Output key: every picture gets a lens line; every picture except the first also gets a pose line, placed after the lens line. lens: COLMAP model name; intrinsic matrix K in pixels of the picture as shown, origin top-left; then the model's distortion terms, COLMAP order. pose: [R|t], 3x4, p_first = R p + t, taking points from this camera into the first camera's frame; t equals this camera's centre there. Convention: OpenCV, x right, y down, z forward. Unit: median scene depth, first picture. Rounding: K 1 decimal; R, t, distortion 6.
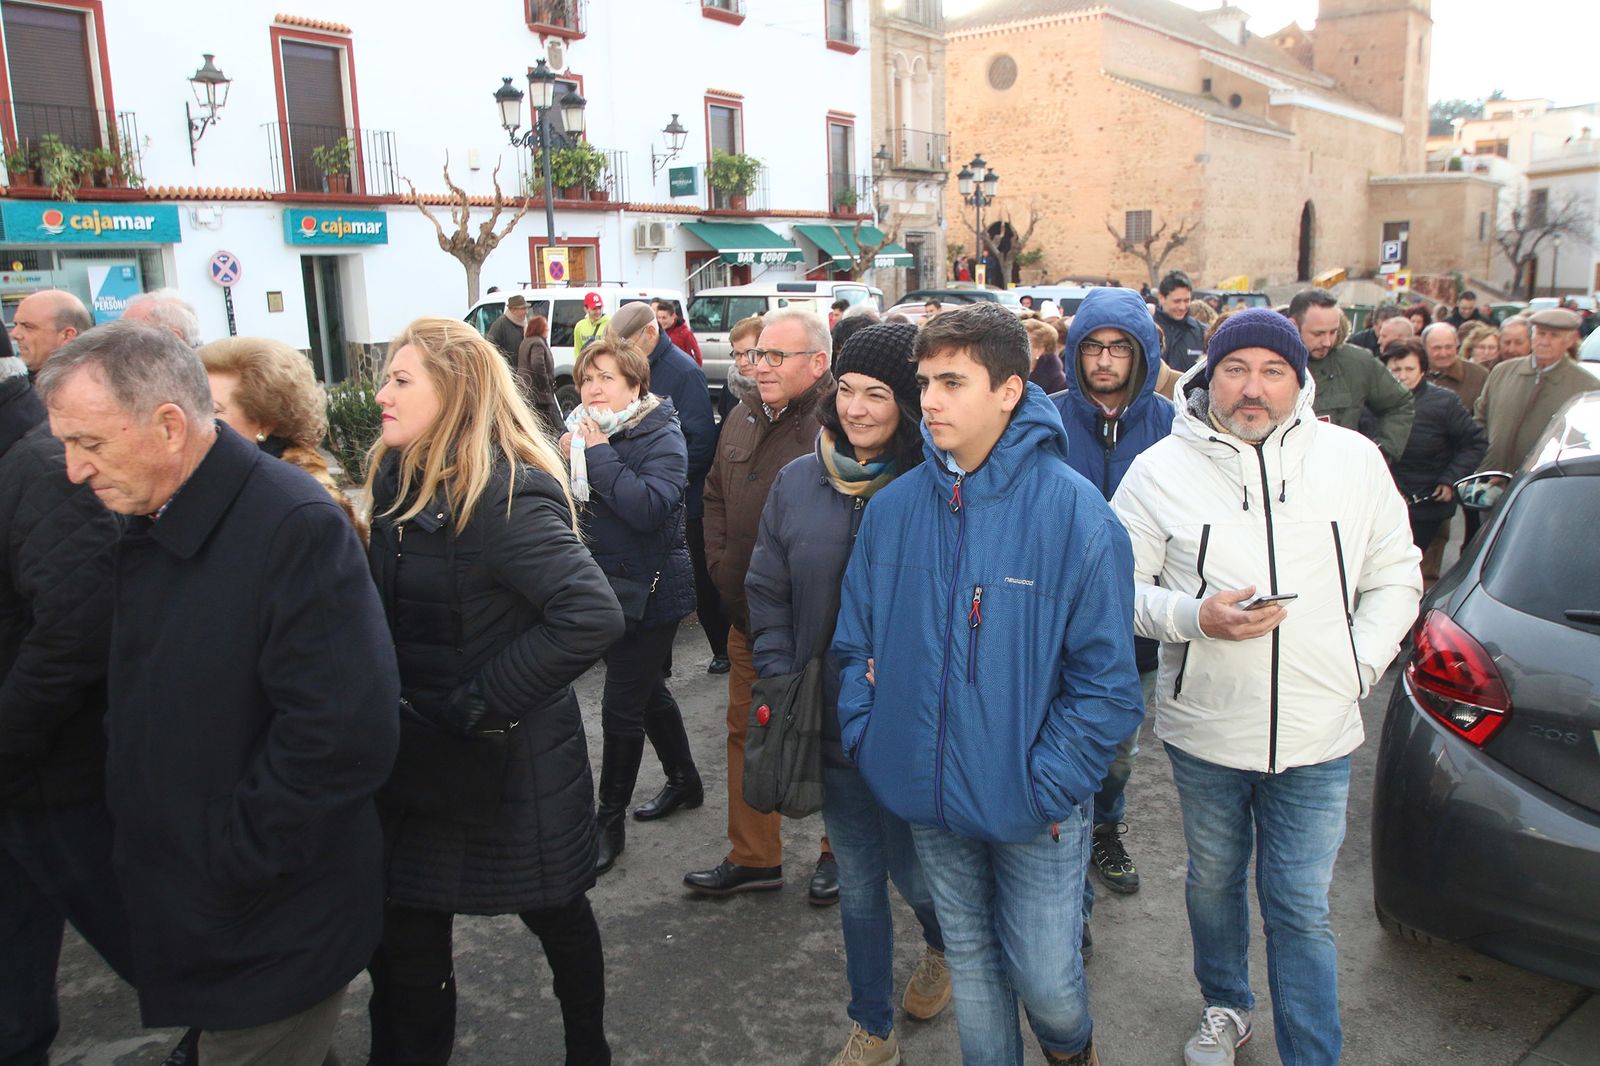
lens RADIAL K [[1239.6, 0, 800.0], [0, 1239.6, 524.5], [0, 0, 1]] dist [-0.051400, 0.012381]
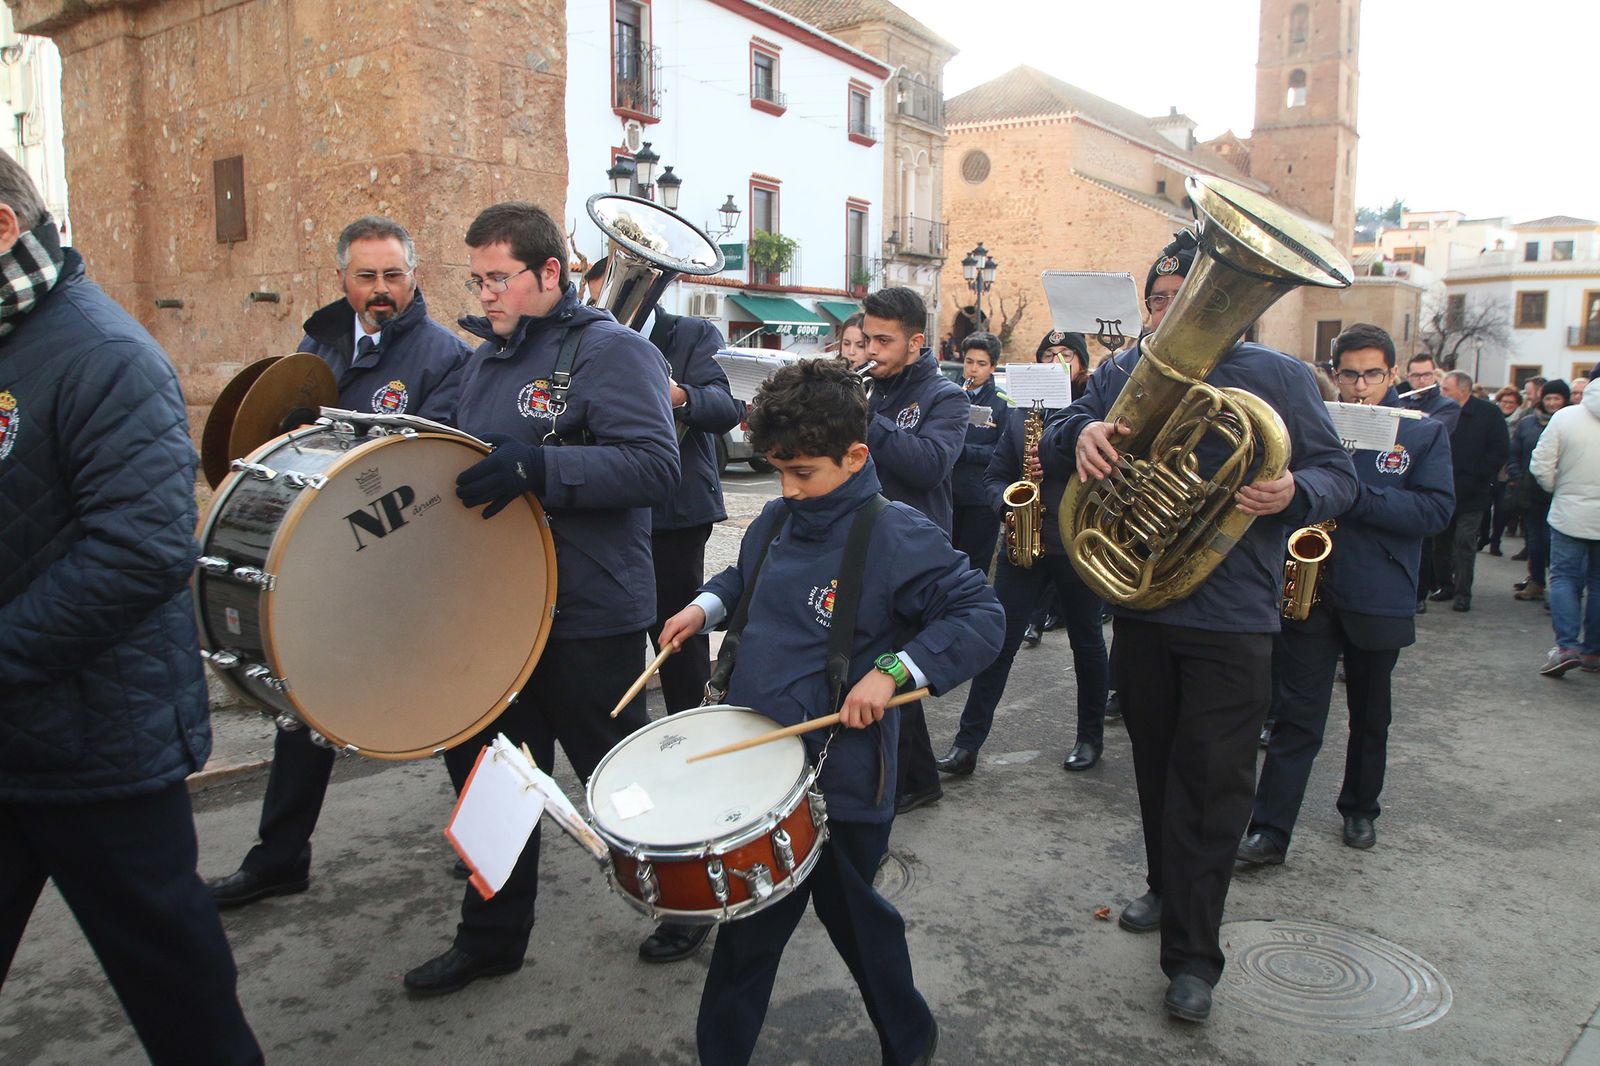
lens RADIAL K [[1260.7, 0, 795.1], [0, 1260.7, 524.2], [0, 0, 1]] dist [-0.051665, 0.005822]
pose [[0.997107, 0.026383, 0.071288, -0.062235], [-0.021633, 0.997546, -0.066590, 0.014533], [-0.072869, 0.064855, 0.995231, -0.044258]]
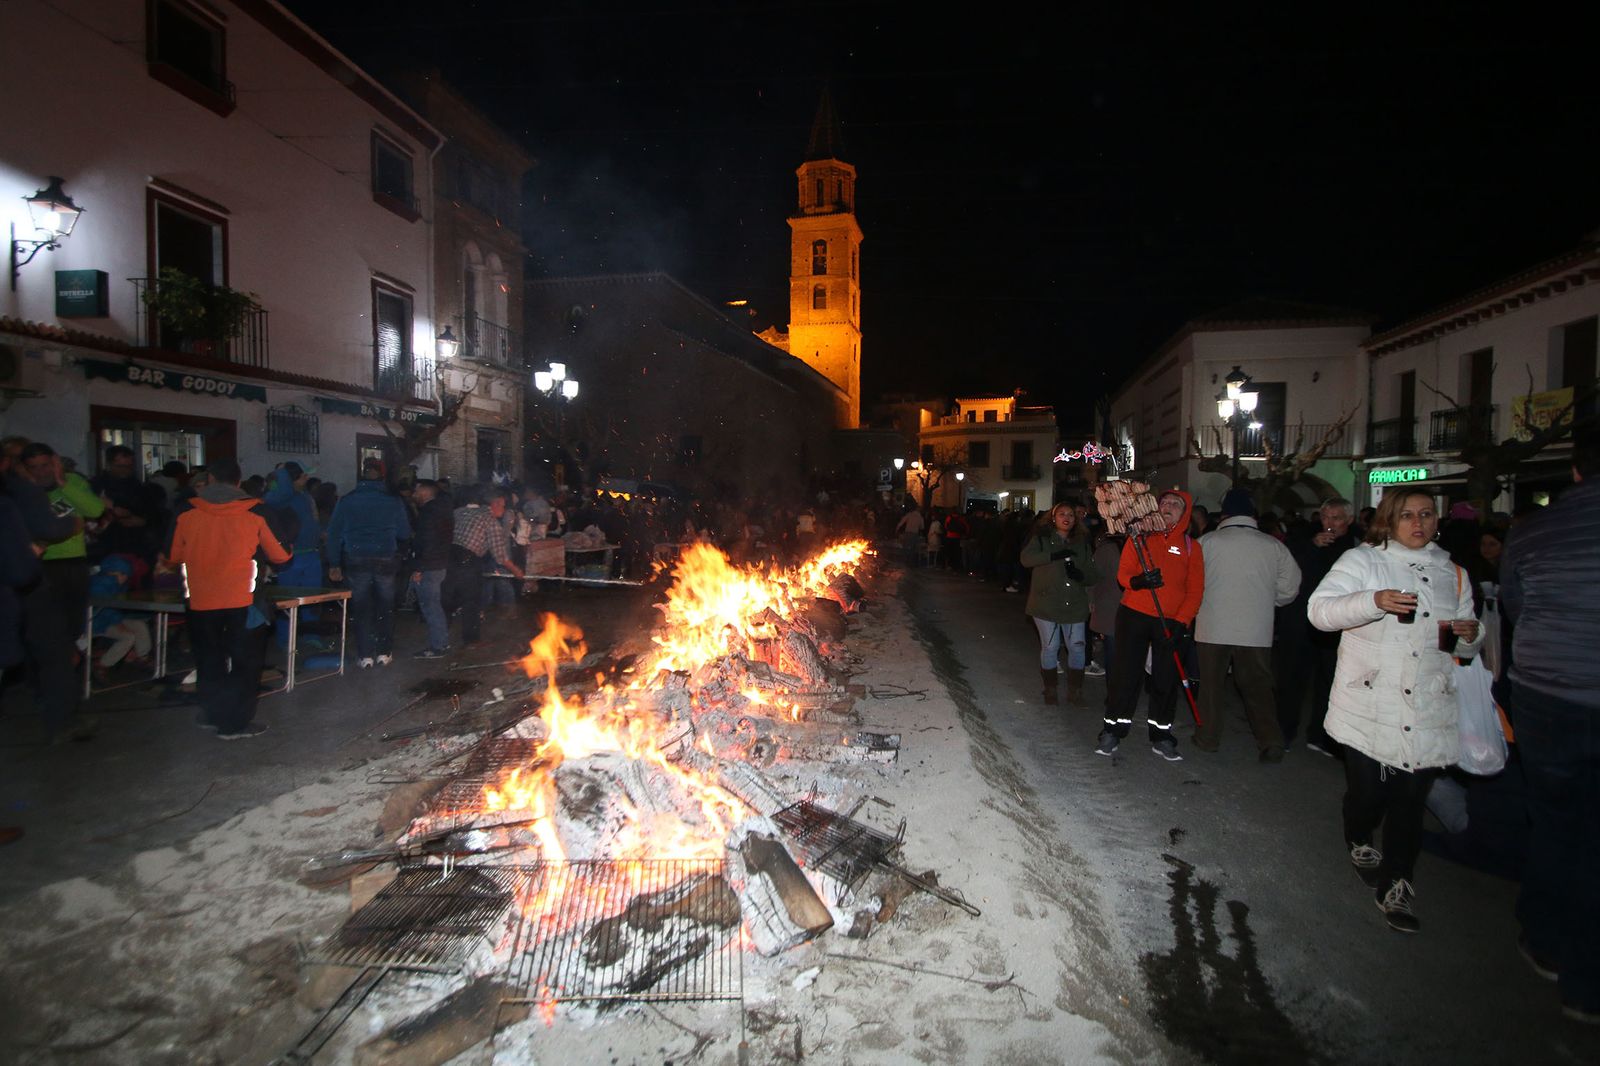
lens RADIAL K [[771.4, 0, 793.5], [0, 771.4, 521.9], [0, 0, 1]] dist [0.019678, -0.023347]
pose [[0.902506, 0.020433, 0.430193, 0.038035], [0.051233, 0.986688, -0.154347, -0.045744], [-0.427620, 0.161339, 0.889444, 0.283961]]
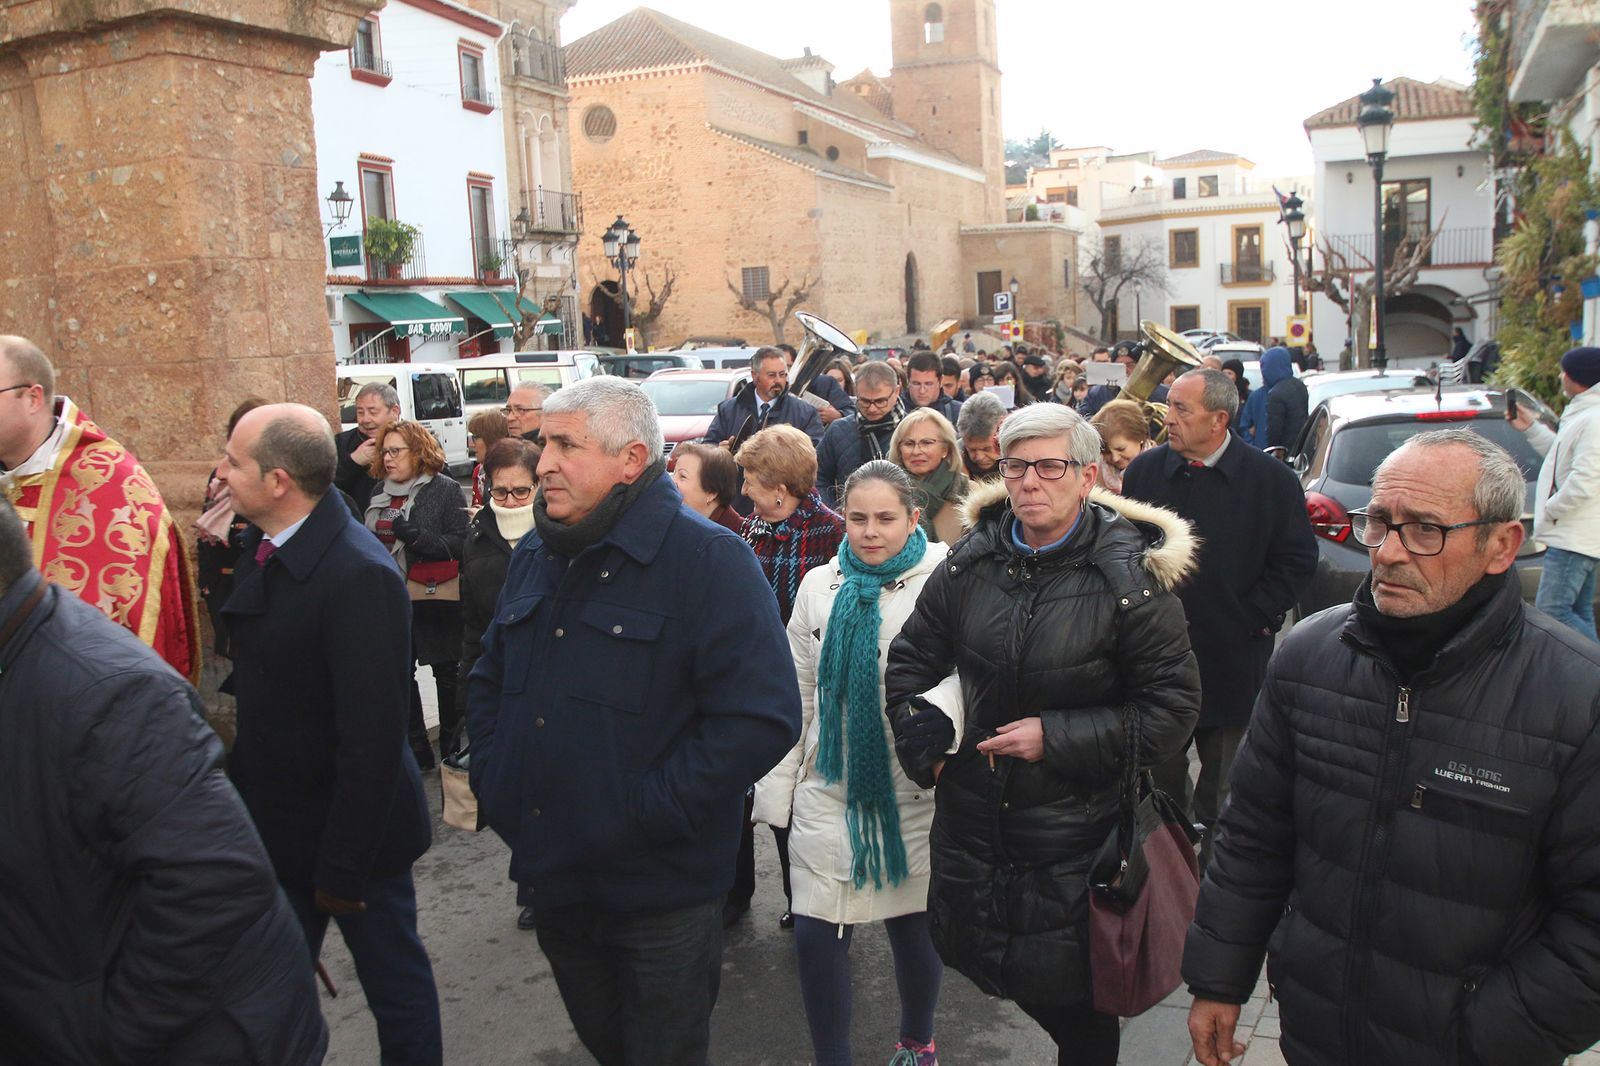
lens RADIAL K [[1471.0, 0, 802.0], [0, 1471.0, 528.1], [0, 0, 1]] dist [-0.073114, 0.019628]
pose [[0.941834, -0.069882, 0.328732, -0.082197], [0.092314, 0.994312, -0.053113, 0.012849], [-0.323150, 0.080370, 0.942929, -0.079525]]
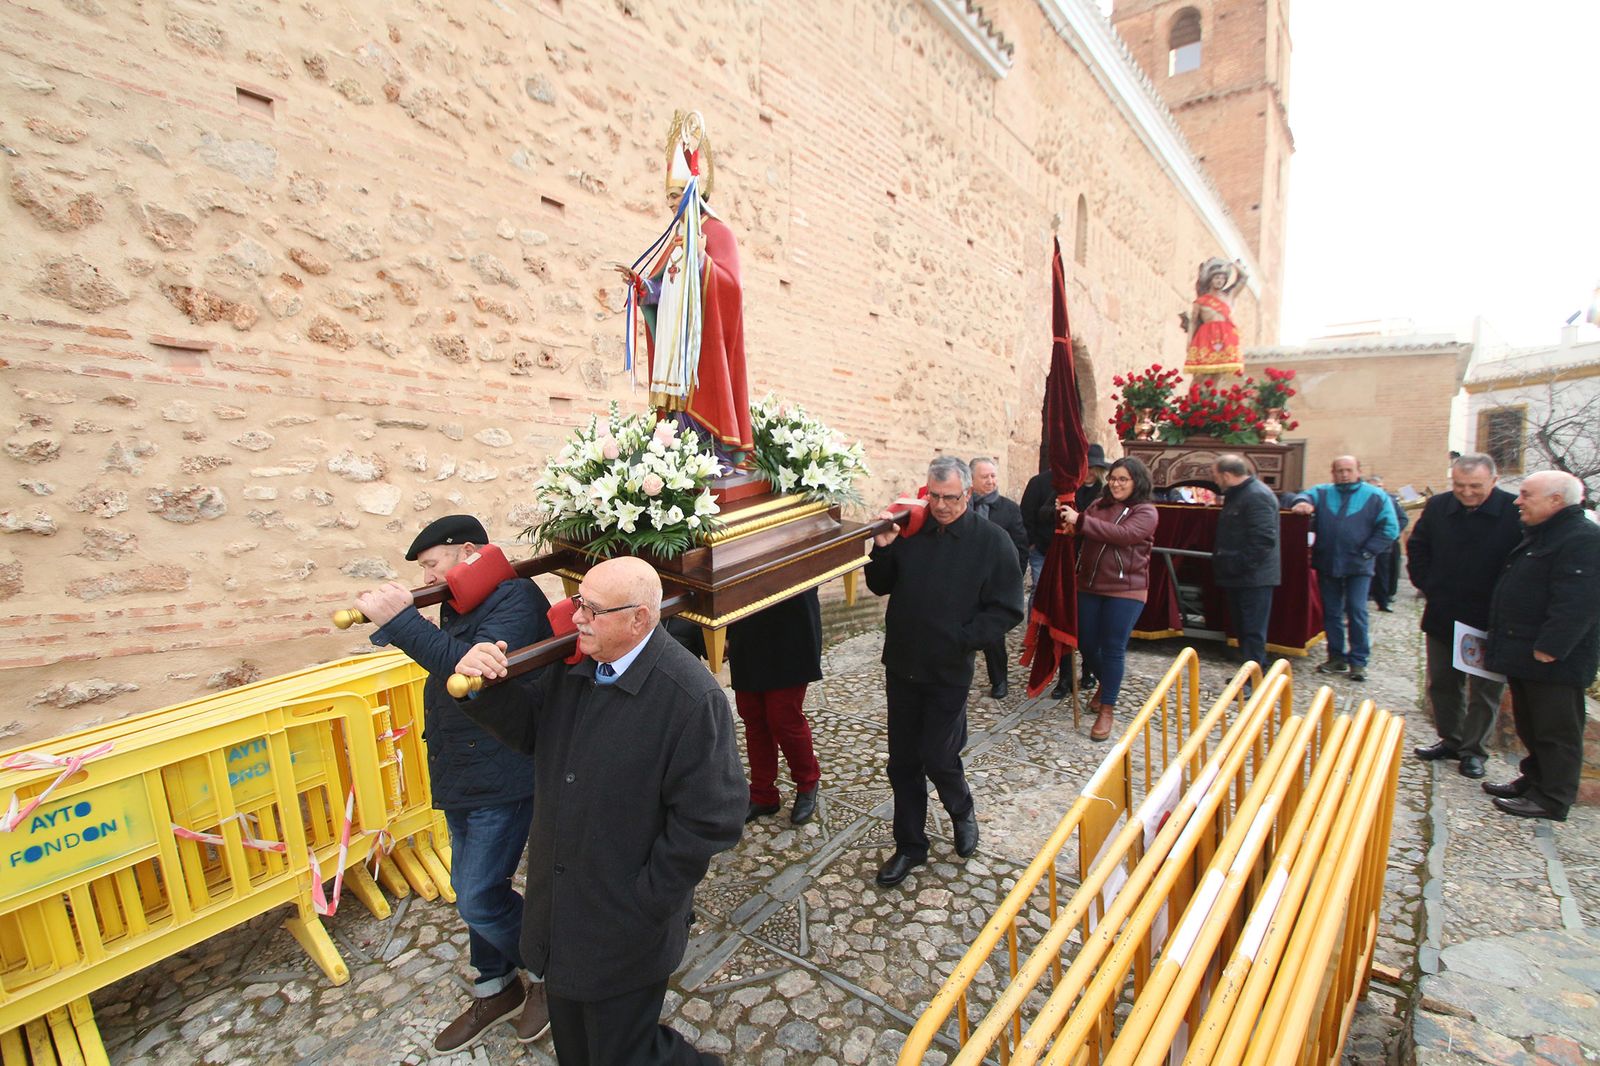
lens RADIAL K [[740.1, 0, 789.4], [0, 740.1, 523.9], [0, 0, 1]] dist [0.010689, -0.019550]
pose [[0.998299, 0.055937, -0.016463, 0.404955], [-0.057851, 0.985488, -0.159585, -0.211461], [0.007297, 0.160266, 0.987047, 0.949780]]
